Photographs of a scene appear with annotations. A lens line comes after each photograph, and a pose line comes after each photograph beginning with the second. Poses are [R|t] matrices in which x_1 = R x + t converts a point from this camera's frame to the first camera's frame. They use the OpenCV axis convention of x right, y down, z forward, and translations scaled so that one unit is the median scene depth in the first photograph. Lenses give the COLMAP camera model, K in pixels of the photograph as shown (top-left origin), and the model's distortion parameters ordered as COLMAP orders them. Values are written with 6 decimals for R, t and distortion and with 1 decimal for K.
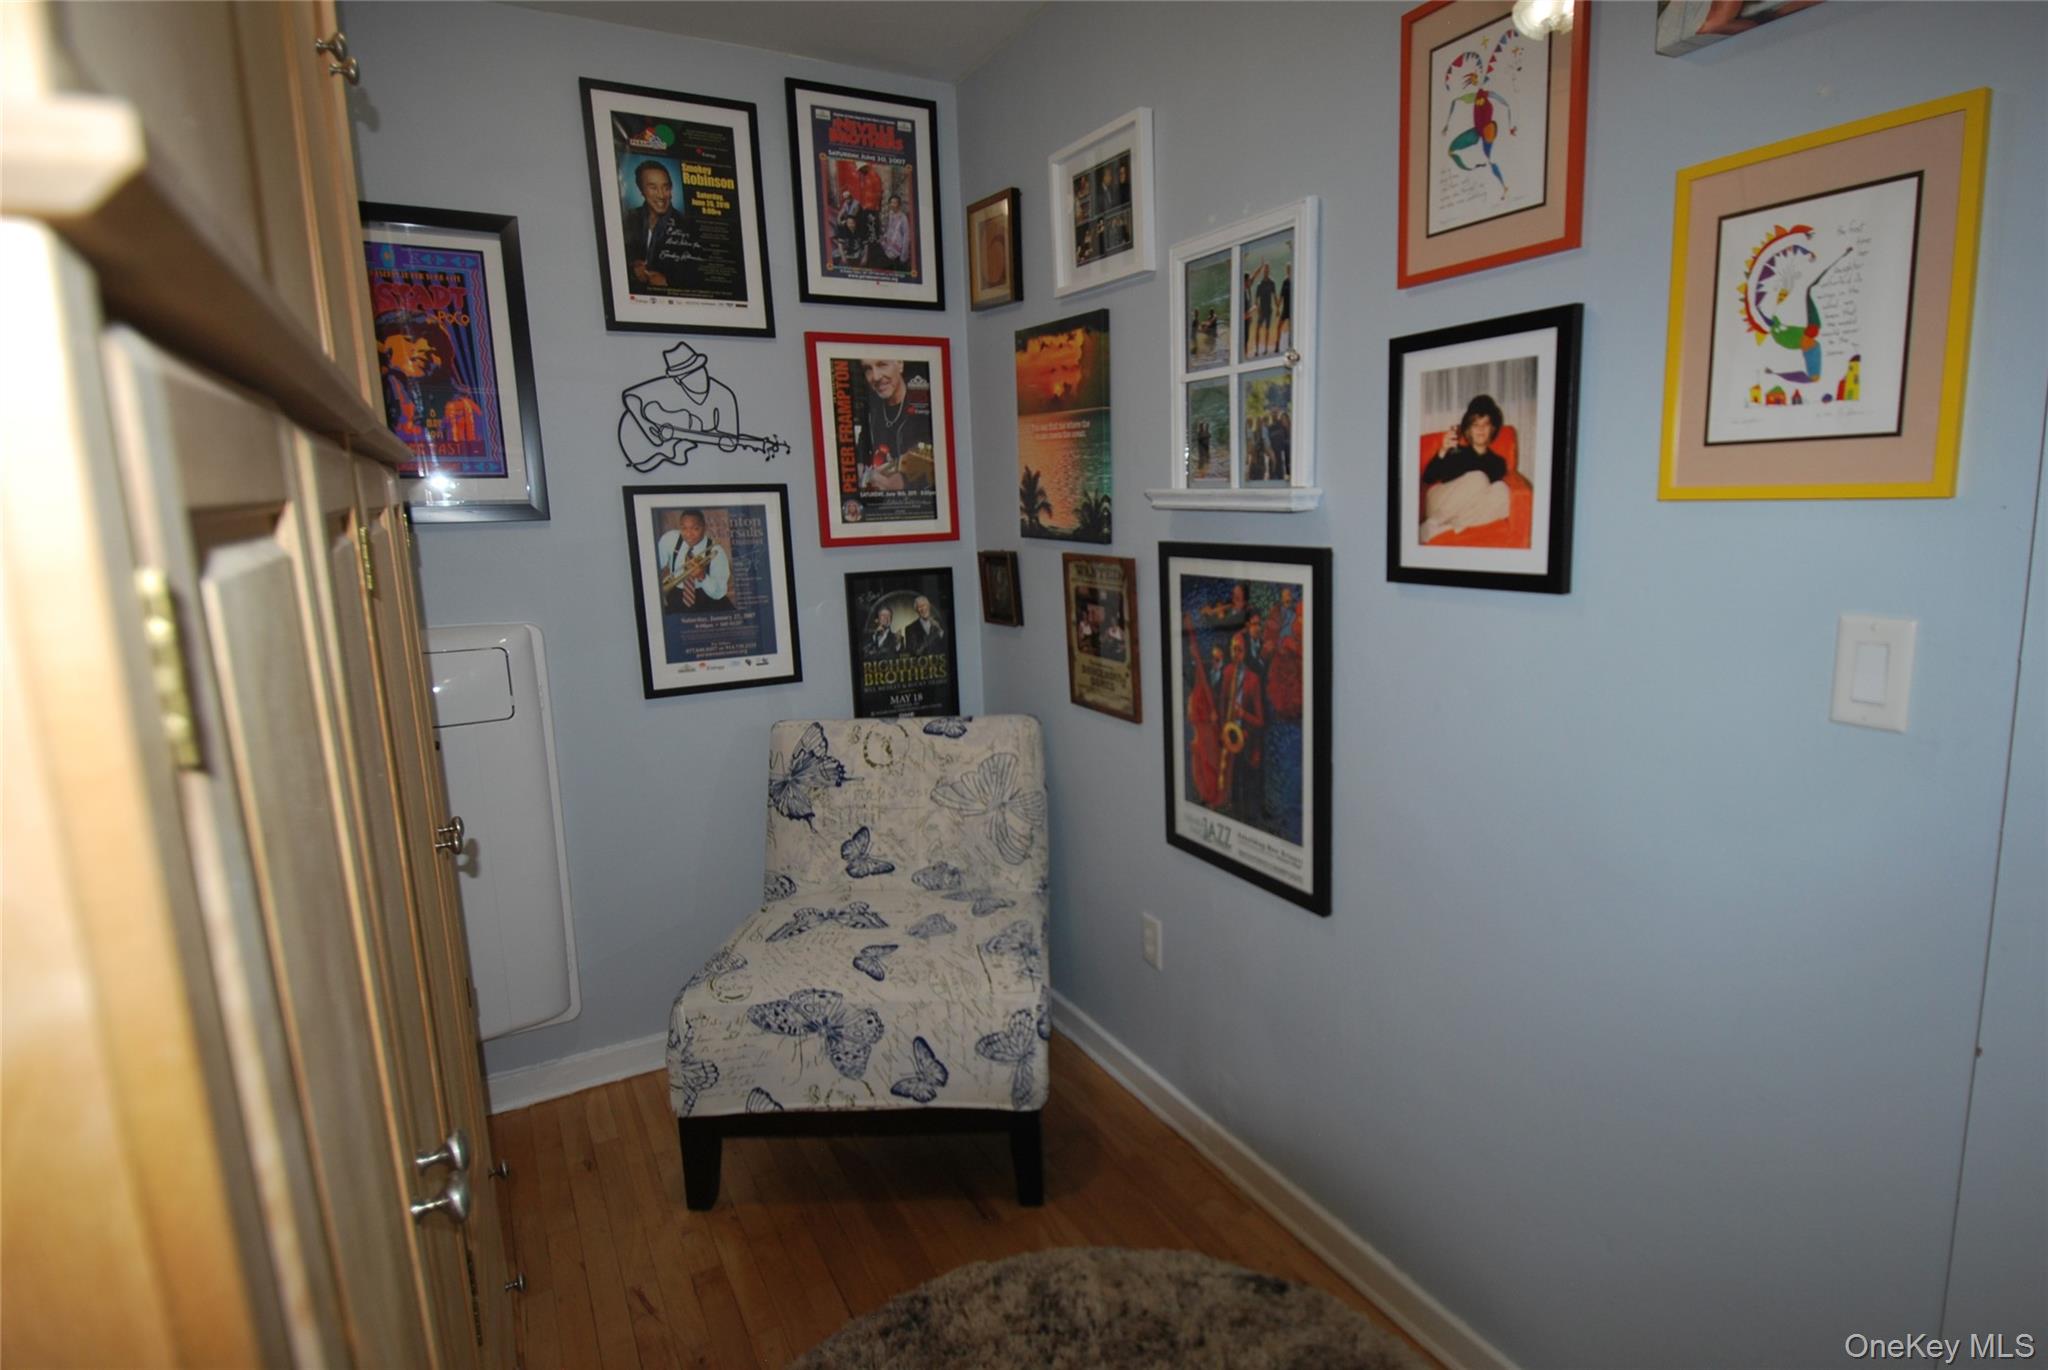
lens RADIAL K [[1061.1, 0, 1028.4], [0, 1061.1, 688.3], [0, 0, 1]] dist [-0.009583, -0.009451]
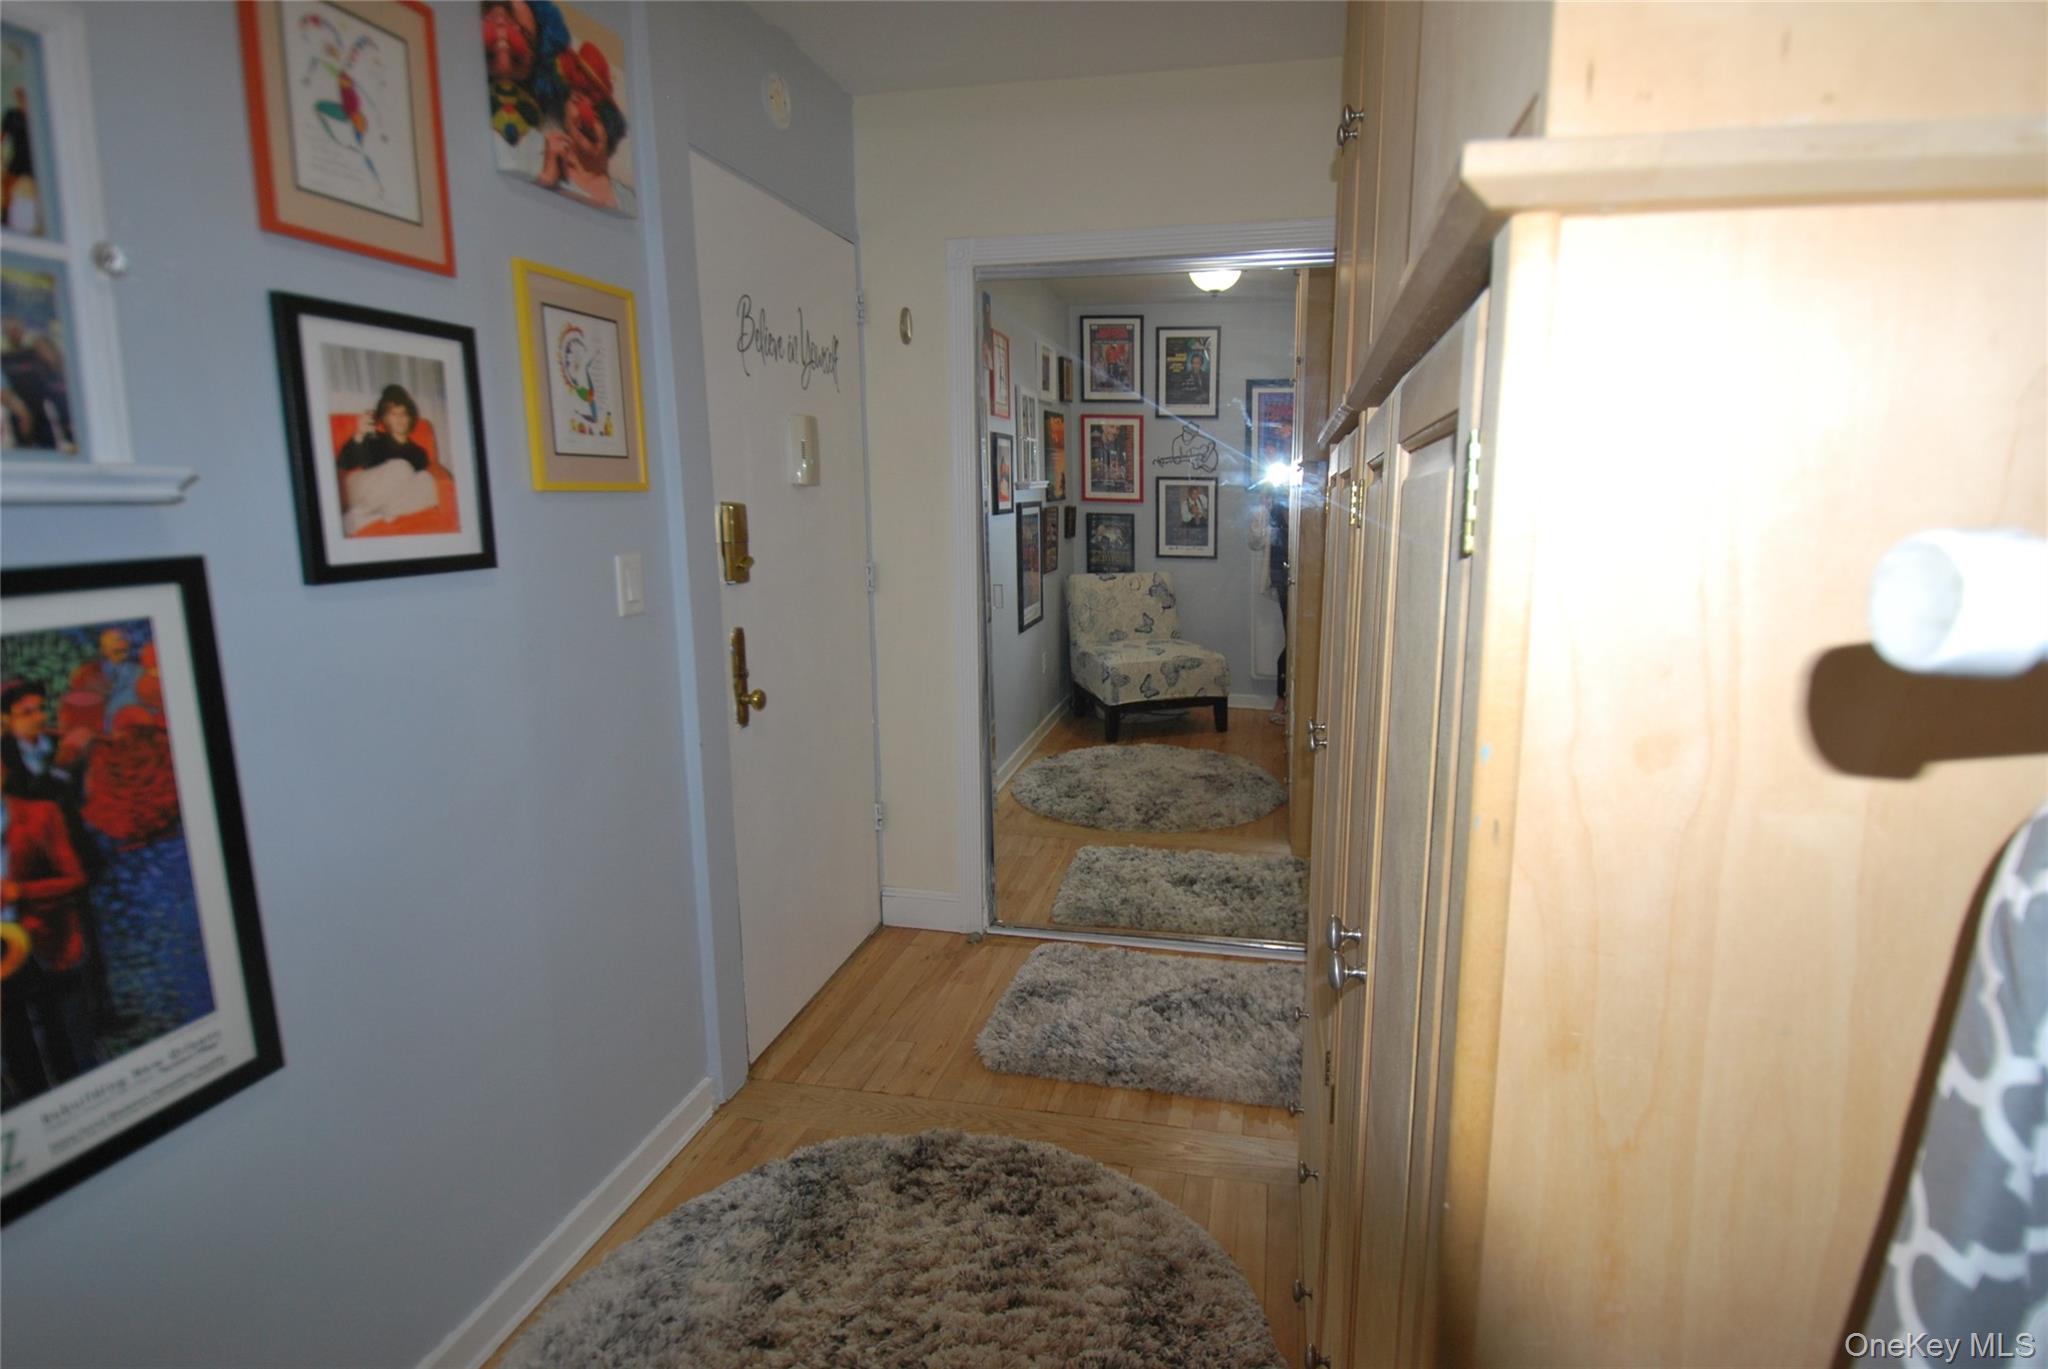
lens RADIAL K [[1002.4, 0, 1033.4], [0, 1002.4, 688.6], [0, 0, 1]] dist [-0.016251, -0.008727]
pose [[-0.755505, -0.081164, 0.650095, -0.656574], [0.153855, 0.942565, 0.296479, -0.184485], [-0.636820, 0.324012, -0.699626, 1.328754]]
